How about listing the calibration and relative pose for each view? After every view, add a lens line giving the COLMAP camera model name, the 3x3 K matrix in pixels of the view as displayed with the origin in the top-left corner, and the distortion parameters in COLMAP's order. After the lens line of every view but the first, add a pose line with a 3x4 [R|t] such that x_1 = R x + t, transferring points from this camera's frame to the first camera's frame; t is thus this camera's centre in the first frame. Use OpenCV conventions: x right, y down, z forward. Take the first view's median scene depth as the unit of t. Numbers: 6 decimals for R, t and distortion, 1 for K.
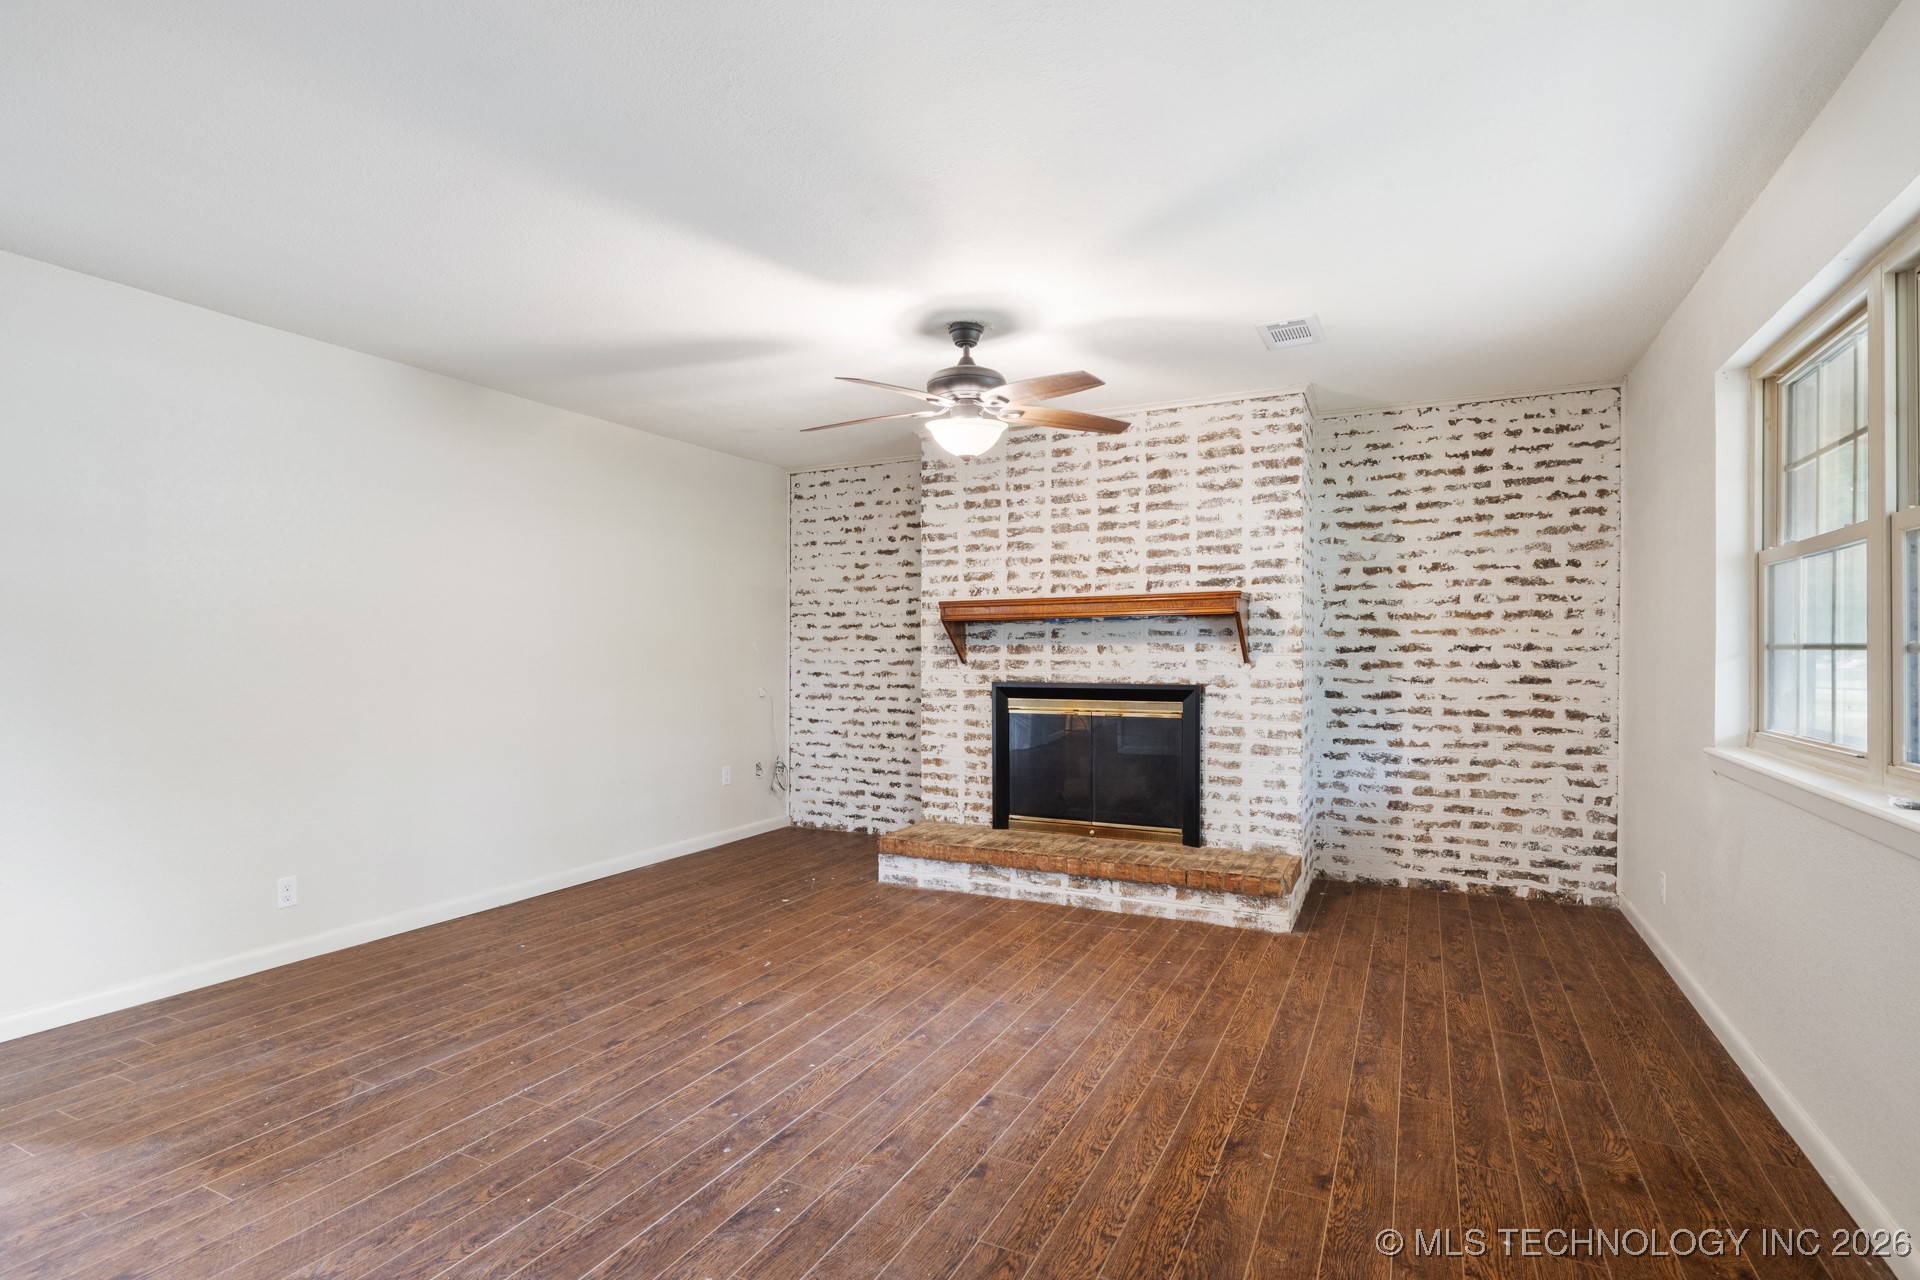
lens RADIAL K [[892.6, 0, 959.1], [0, 892.6, 645.0], [0, 0, 1]] dist [0.004610, 0.000028]
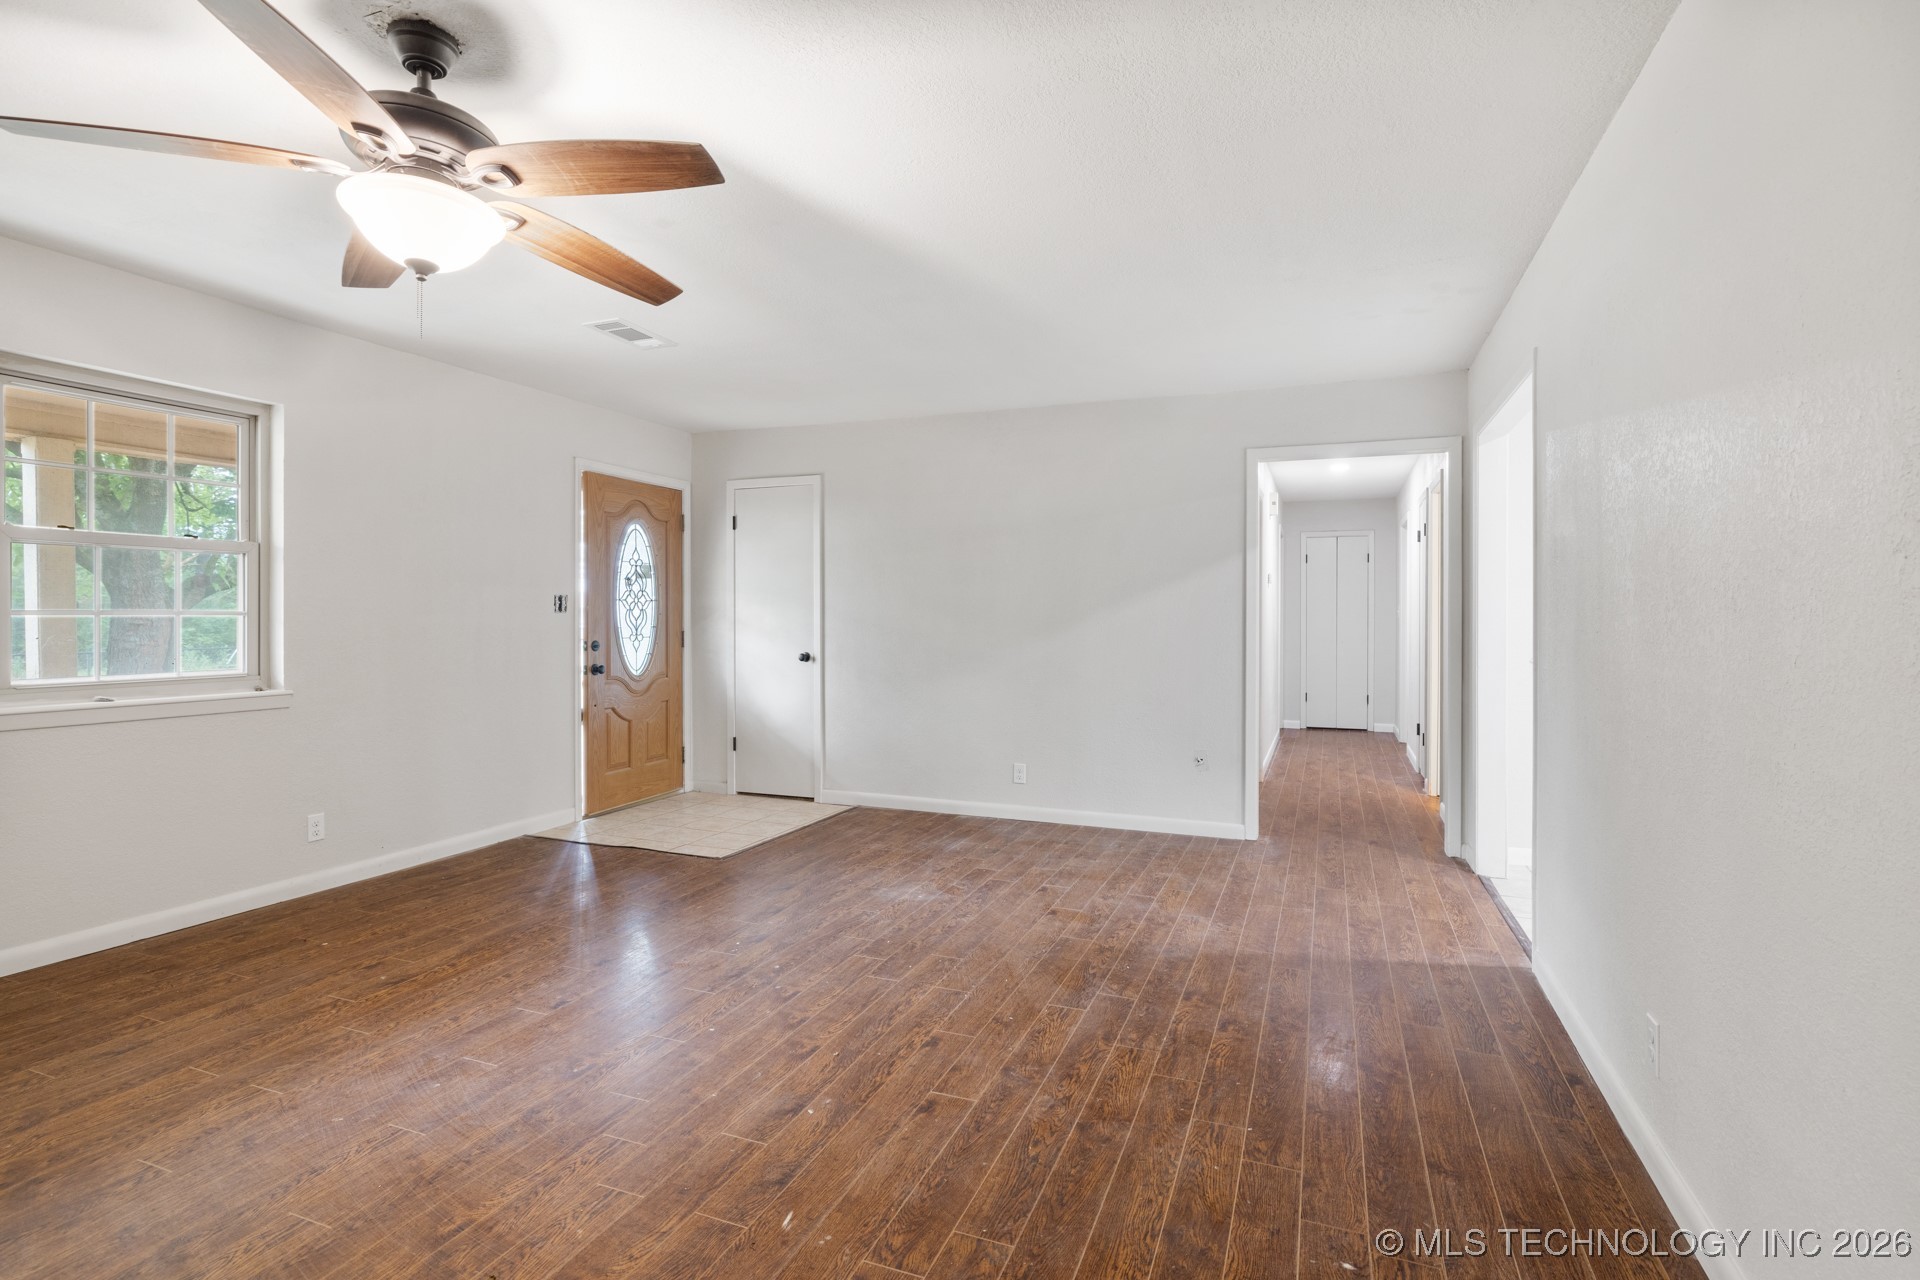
lens RADIAL K [[892.6, 0, 961.0], [0, 892.6, 629.9], [0, 0, 1]] dist [0.004610, 0.000028]
pose [[-0.996711, 0.000515, -0.081039, -0.353045], [0.000093, 0.999986, 0.005214, 0.017469], [0.081041, 0.005190, -0.996697, 1.971336]]
